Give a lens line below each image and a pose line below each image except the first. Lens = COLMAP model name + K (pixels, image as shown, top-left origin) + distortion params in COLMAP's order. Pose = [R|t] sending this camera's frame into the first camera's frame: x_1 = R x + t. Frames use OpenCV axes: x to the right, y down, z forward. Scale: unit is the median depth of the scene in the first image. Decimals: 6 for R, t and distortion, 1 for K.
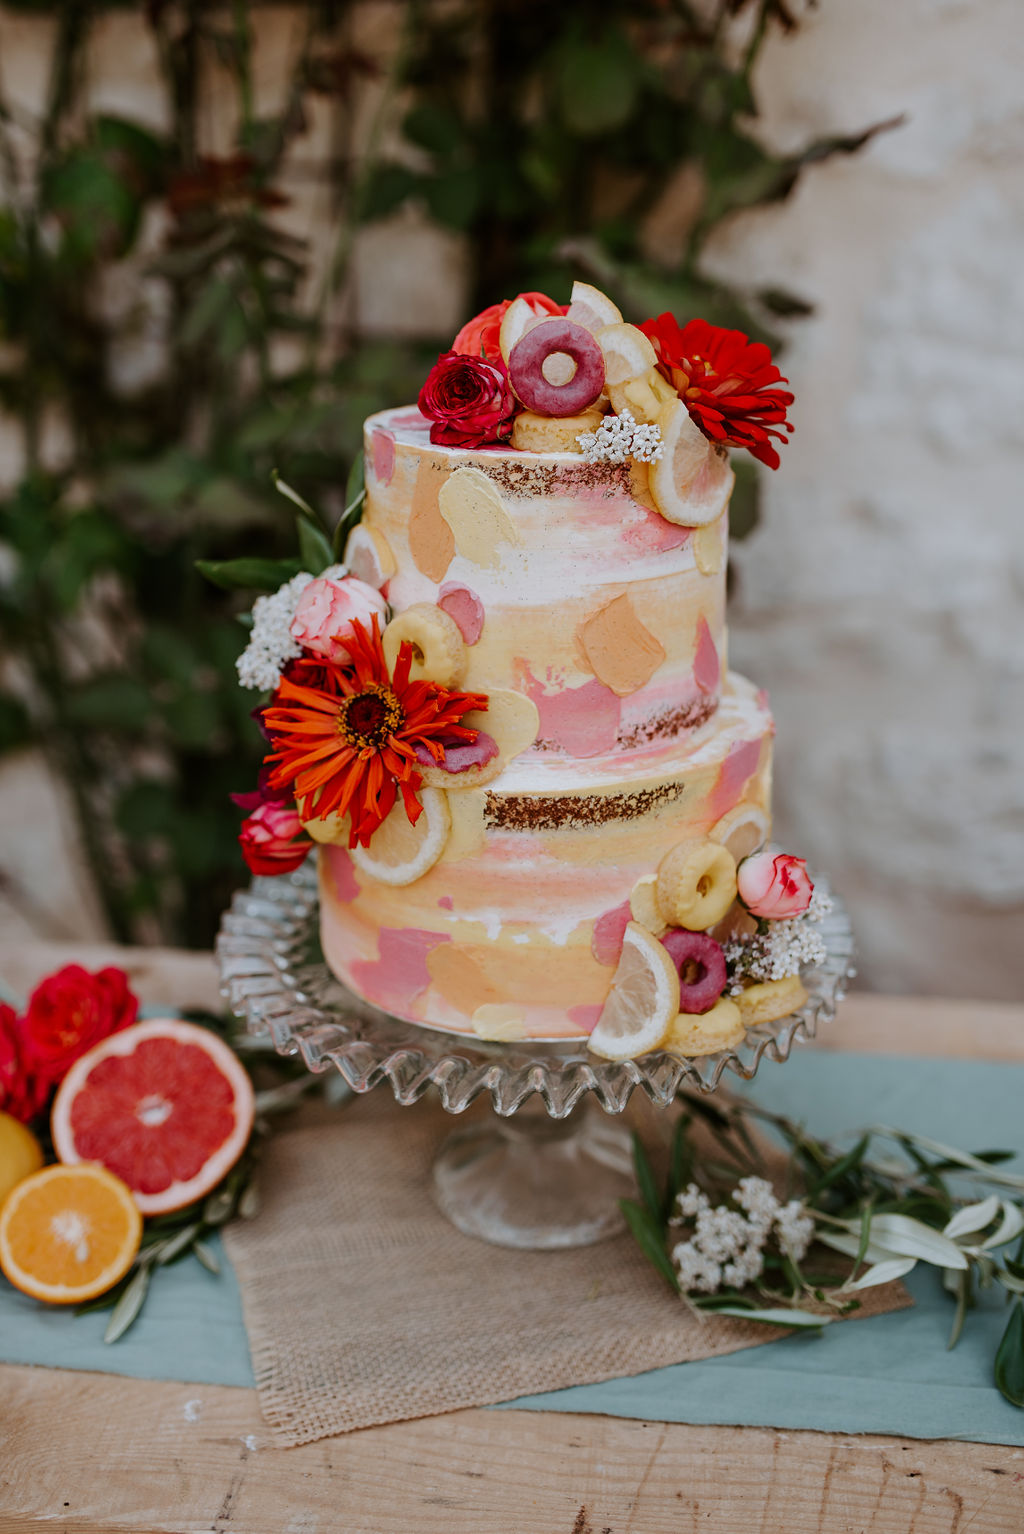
lens RADIAL K [[1520.2, 0, 512.4], [0, 1520.2, 765.4], [0, 0, 1]] dist [-0.002817, 0.000000]
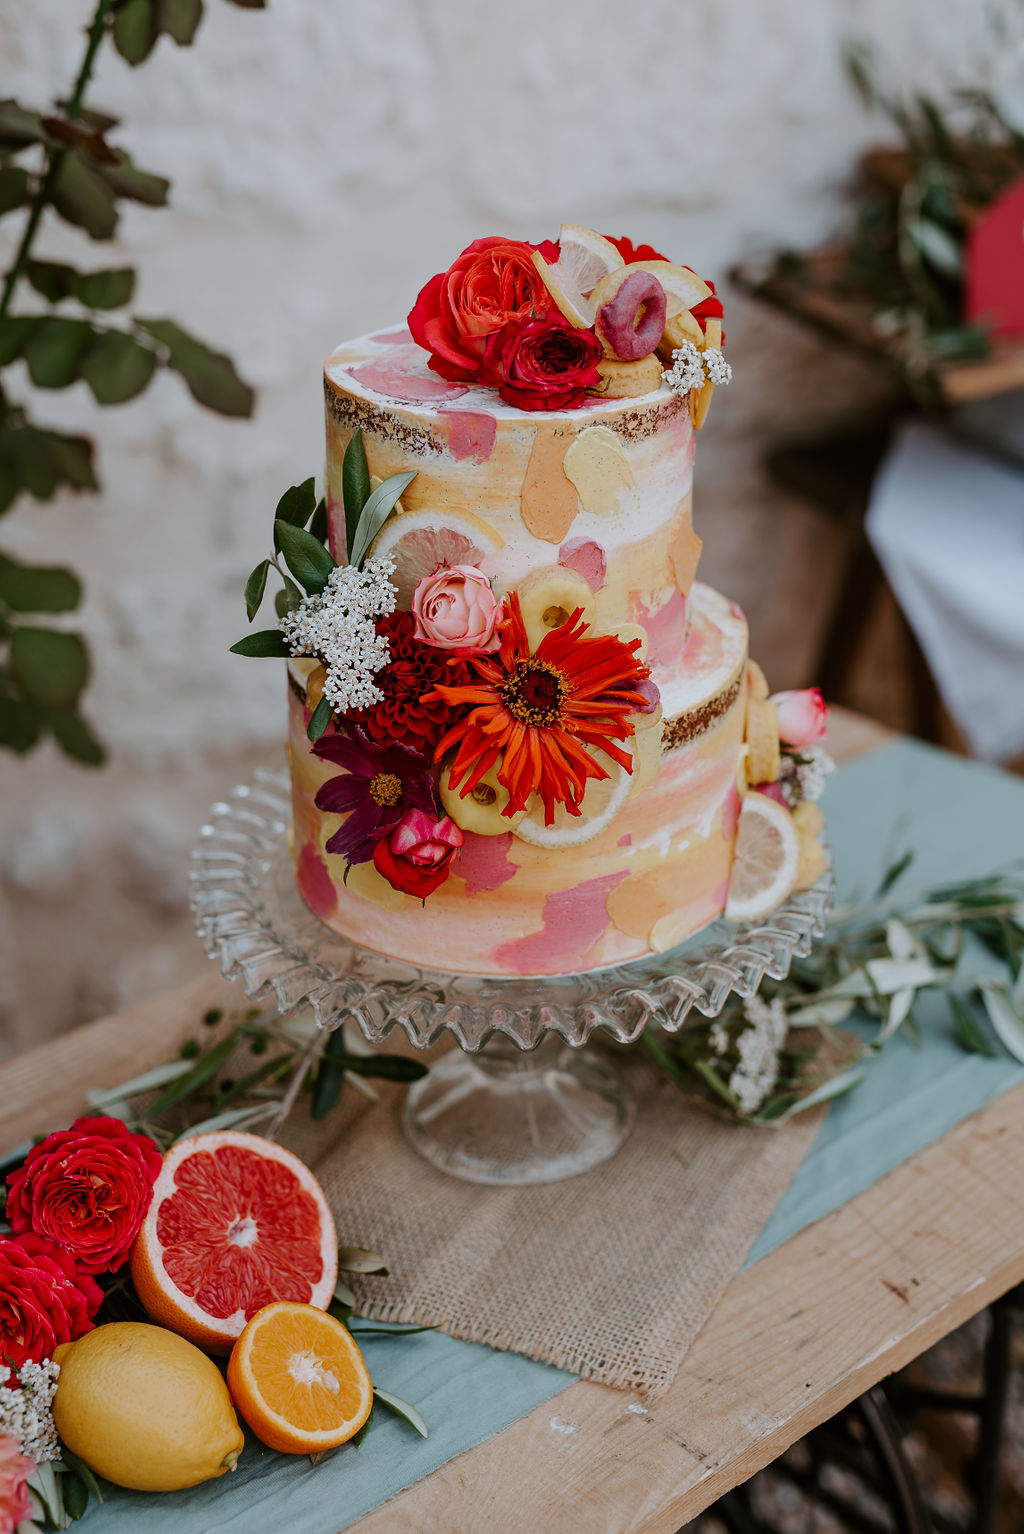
lens RADIAL K [[2270.4, 0, 512.7], [0, 2270.4, 767.7], [0, 0, 1]] dist [-0.007584, 0.000000]
pose [[0.649586, -0.342095, 0.678976, -1.145500], [0.278268, 0.938063, 0.206411, -0.300727], [-0.707534, 0.054855, 0.704547, -0.030674]]
